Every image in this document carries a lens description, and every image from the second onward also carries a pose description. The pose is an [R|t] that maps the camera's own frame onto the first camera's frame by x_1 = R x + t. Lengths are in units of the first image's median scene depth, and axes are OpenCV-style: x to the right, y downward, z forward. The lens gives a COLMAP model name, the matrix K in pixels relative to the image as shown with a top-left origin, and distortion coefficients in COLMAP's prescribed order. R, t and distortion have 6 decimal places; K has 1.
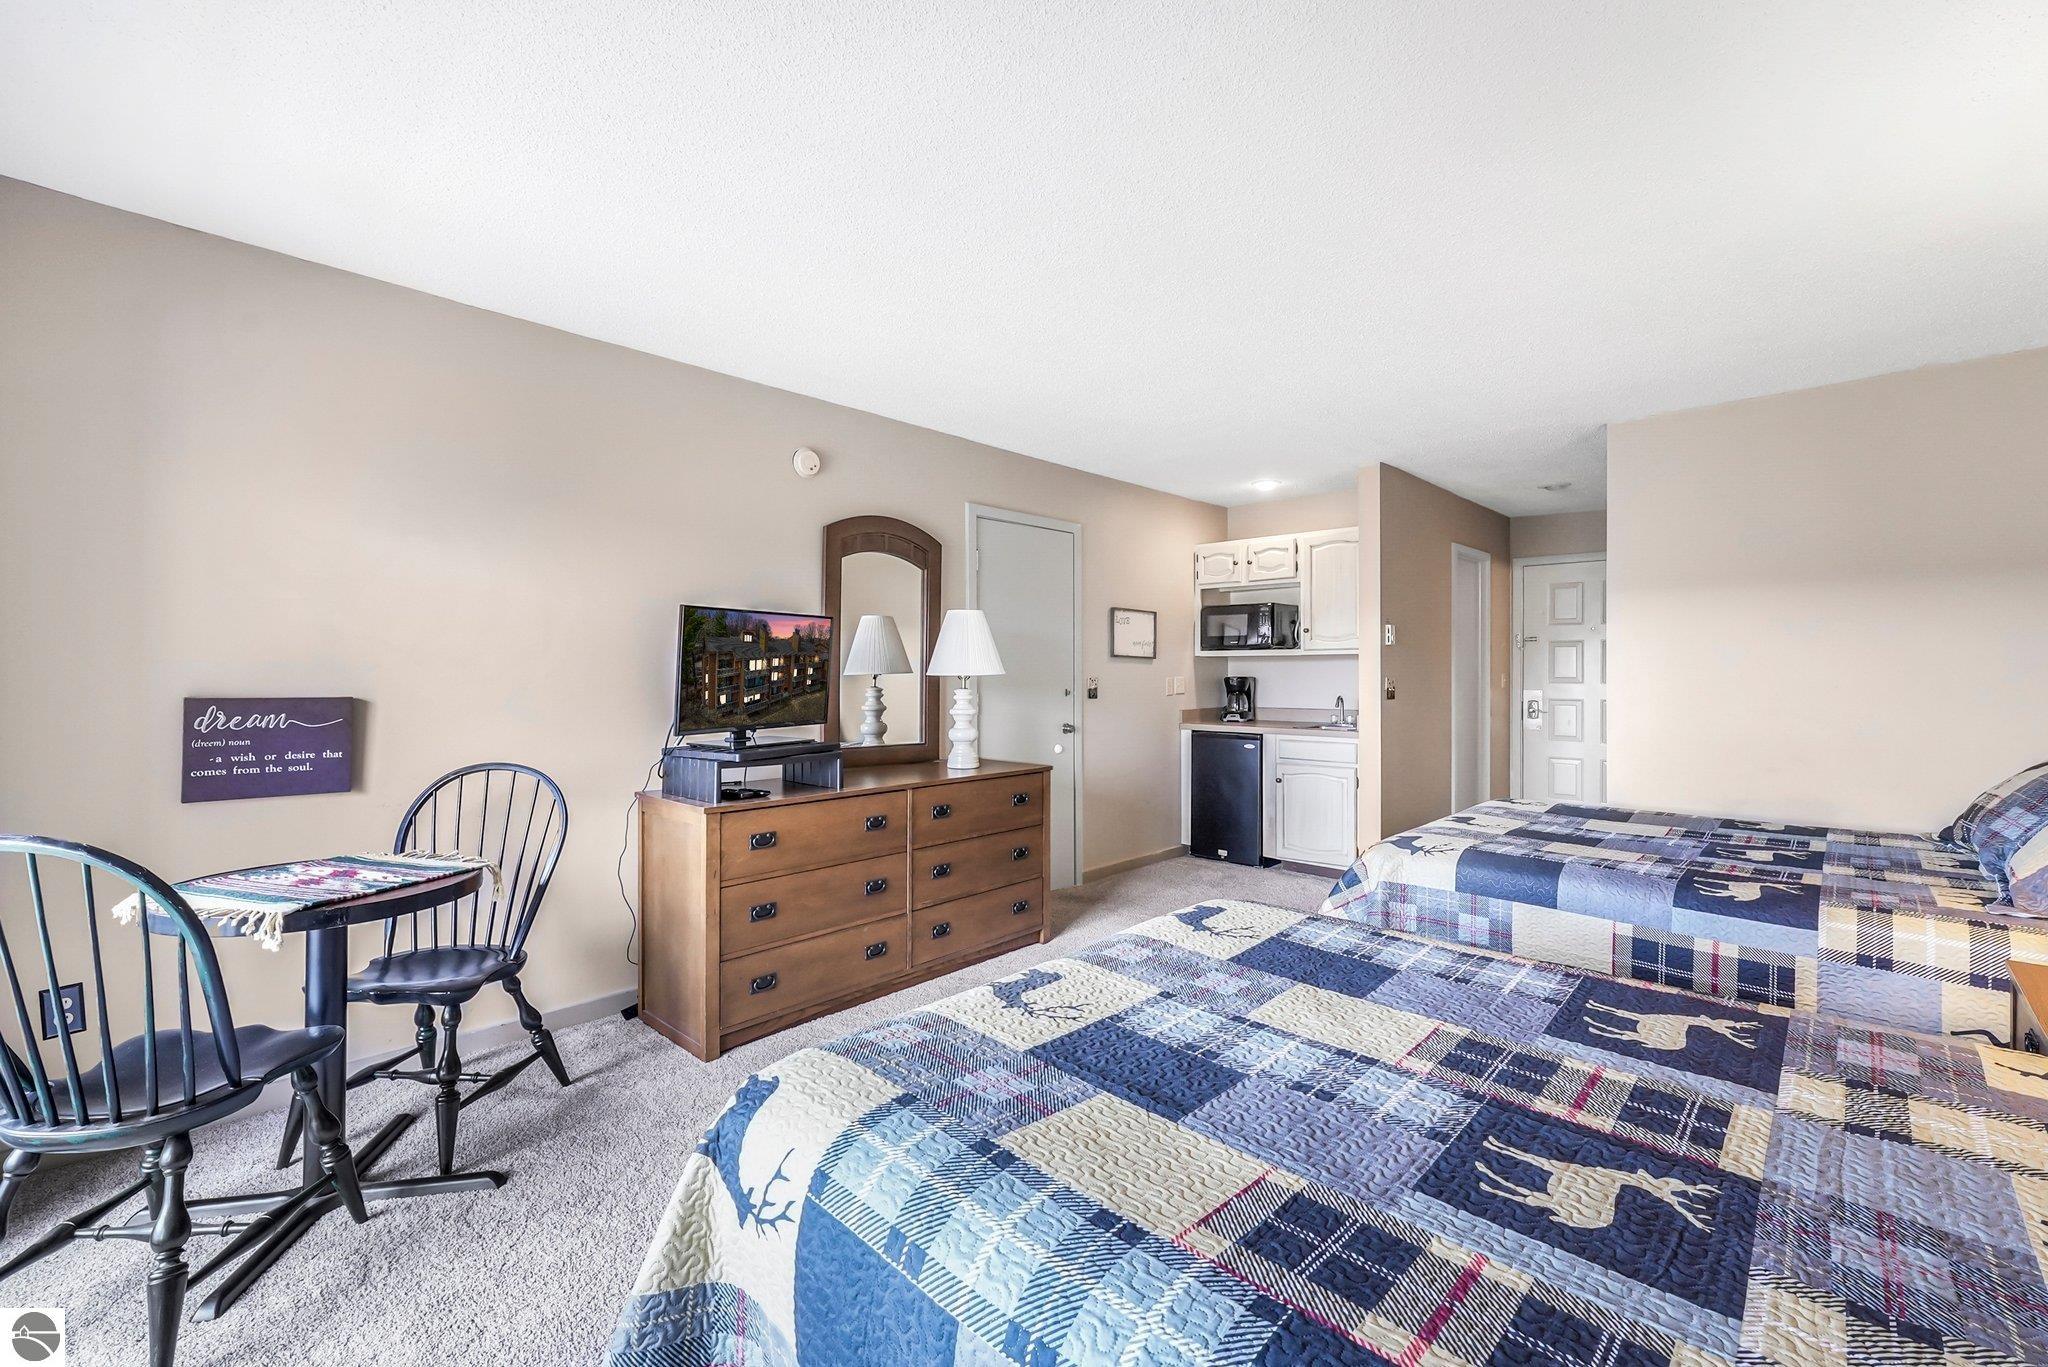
lens RADIAL K [[833.5, 0, 1015.1], [0, 833.5, 687.7], [0, 0, 1]] dist [0.000397, 0.000168]
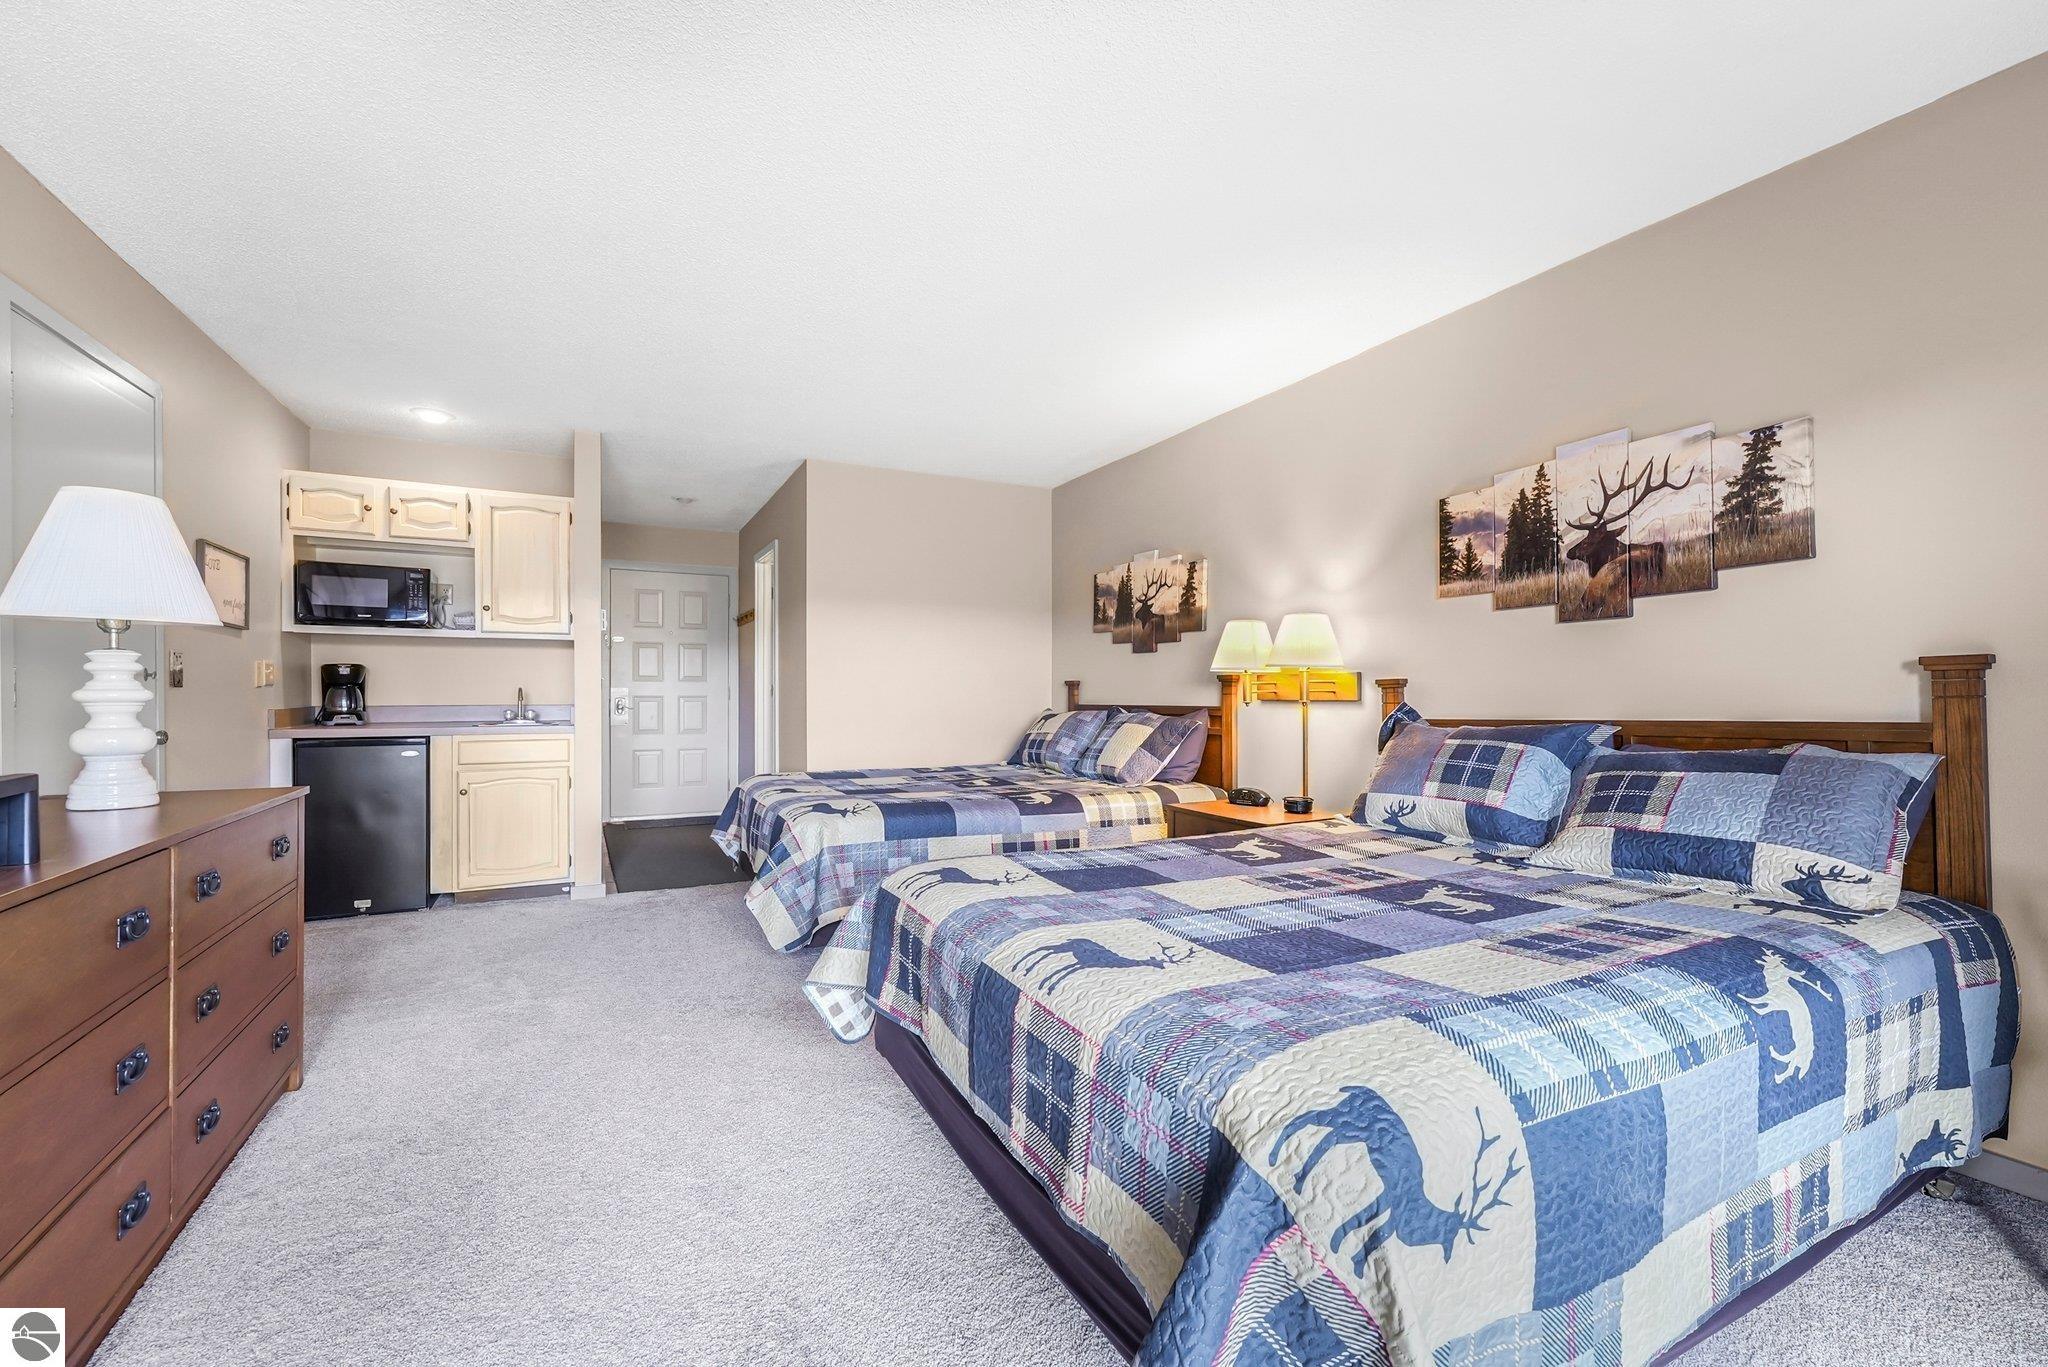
lens RADIAL K [[824.0, 0, 1021.2], [0, 824.0, 694.2], [0, 0, 1]] dist [0.000753, 0.000149]
pose [[0.342356, -0.002171, 0.939568, -0.232834], [0.011175, 0.999936, -0.001761, 0.023875], [-0.939504, 0.011103, 0.342358, 0.218514]]
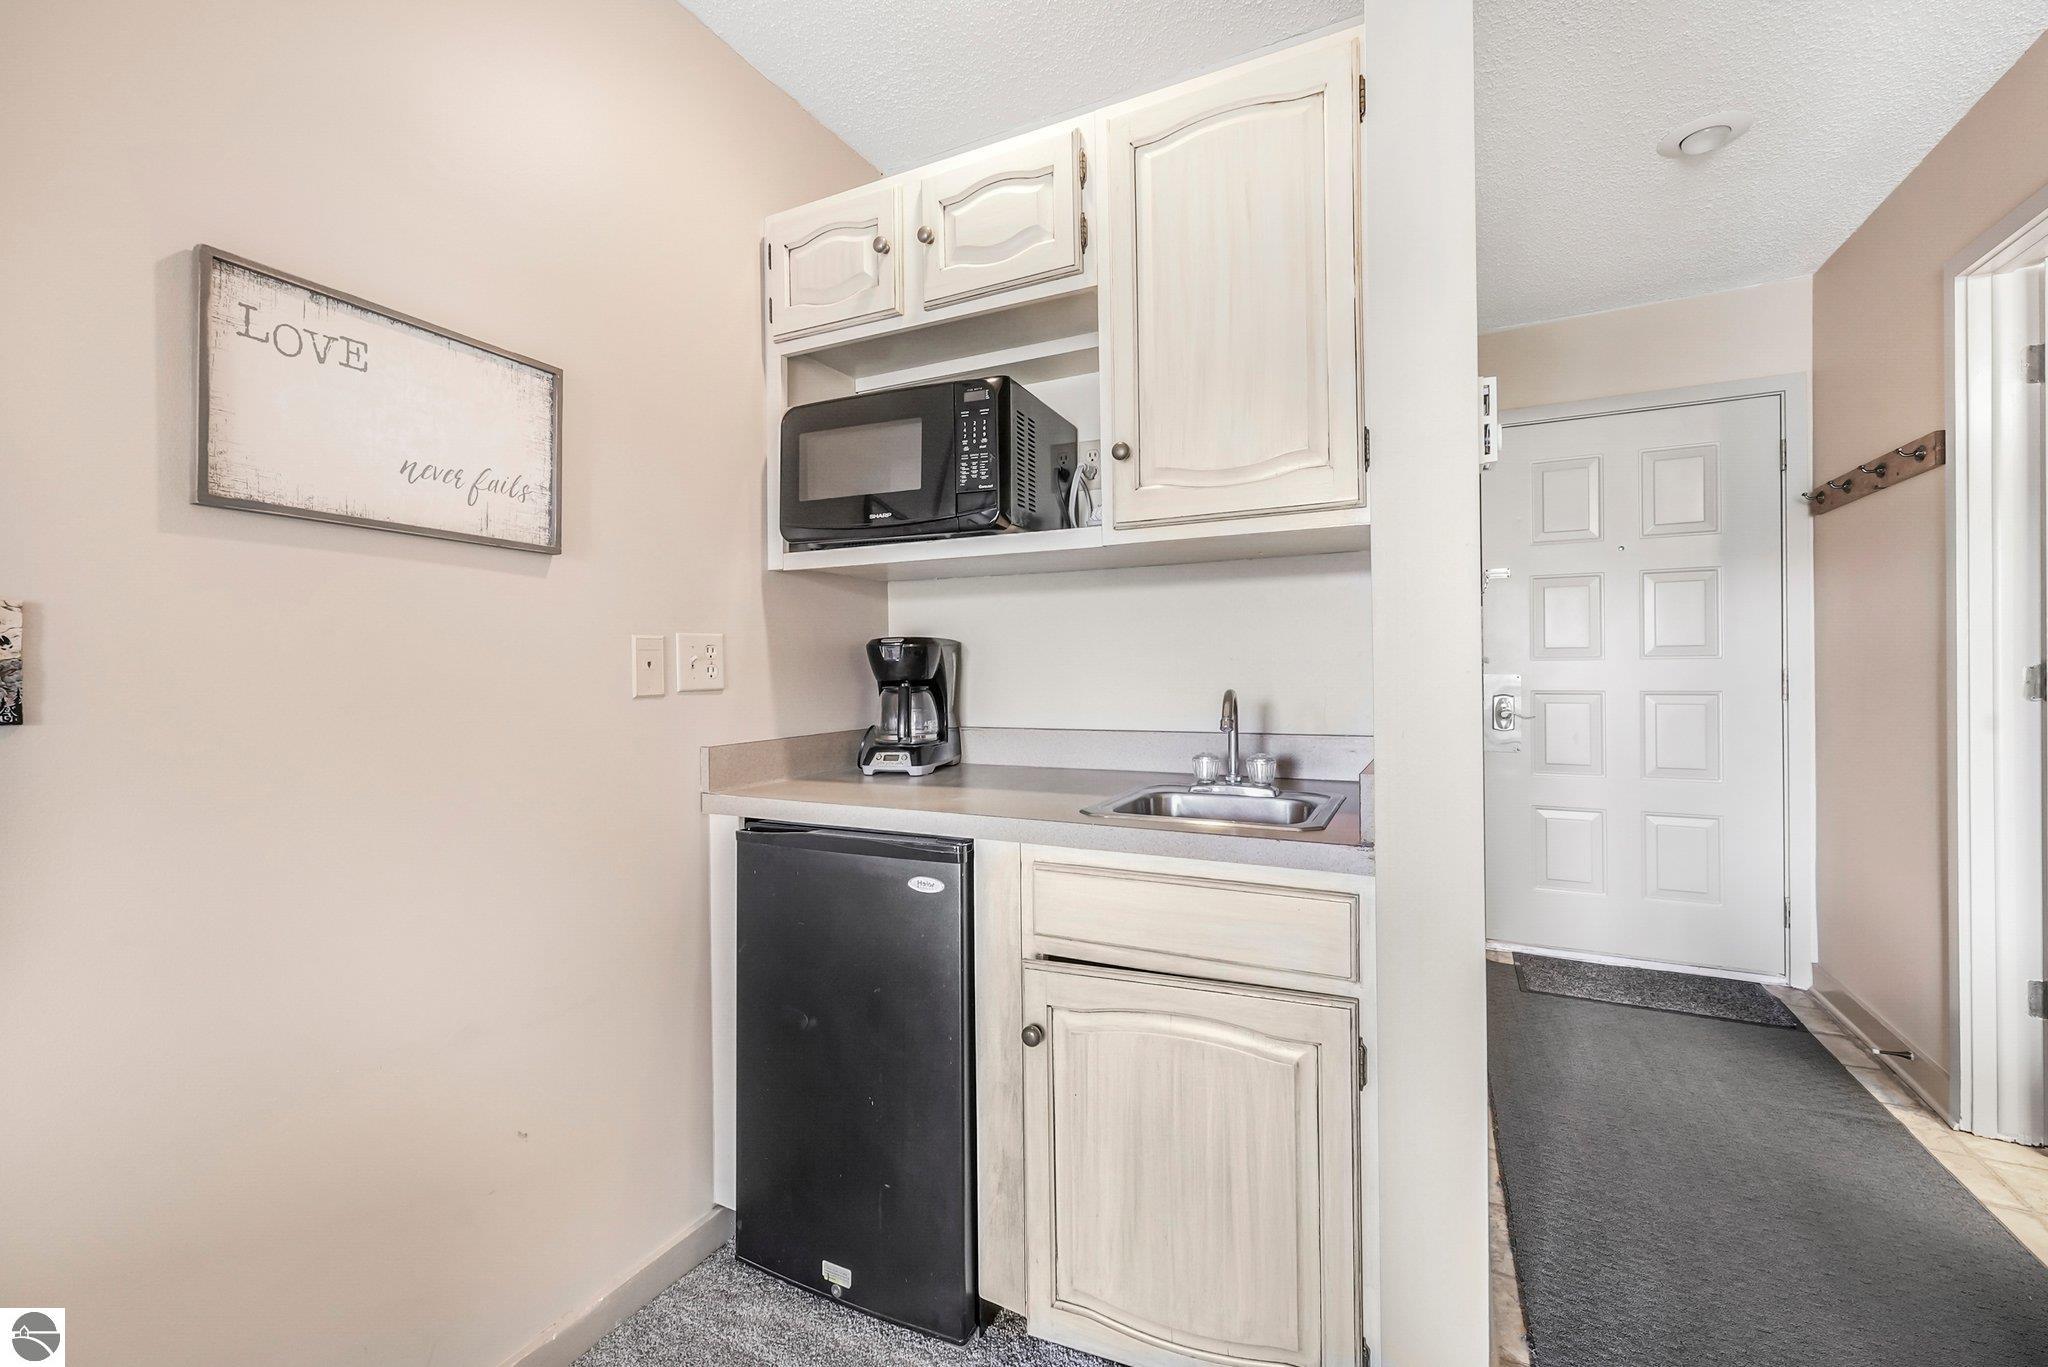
lens RADIAL K [[897.4, 0, 983.5], [0, 897.4, 673.3], [0, 0, 1]] dist [-0.000936, 0.000122]
pose [[0.964908, -0.008746, 0.262443, 0.224290], [0.011508, 0.999893, -0.008991, 0.005408], [-0.262336, 0.011696, 0.964906, 0.716854]]
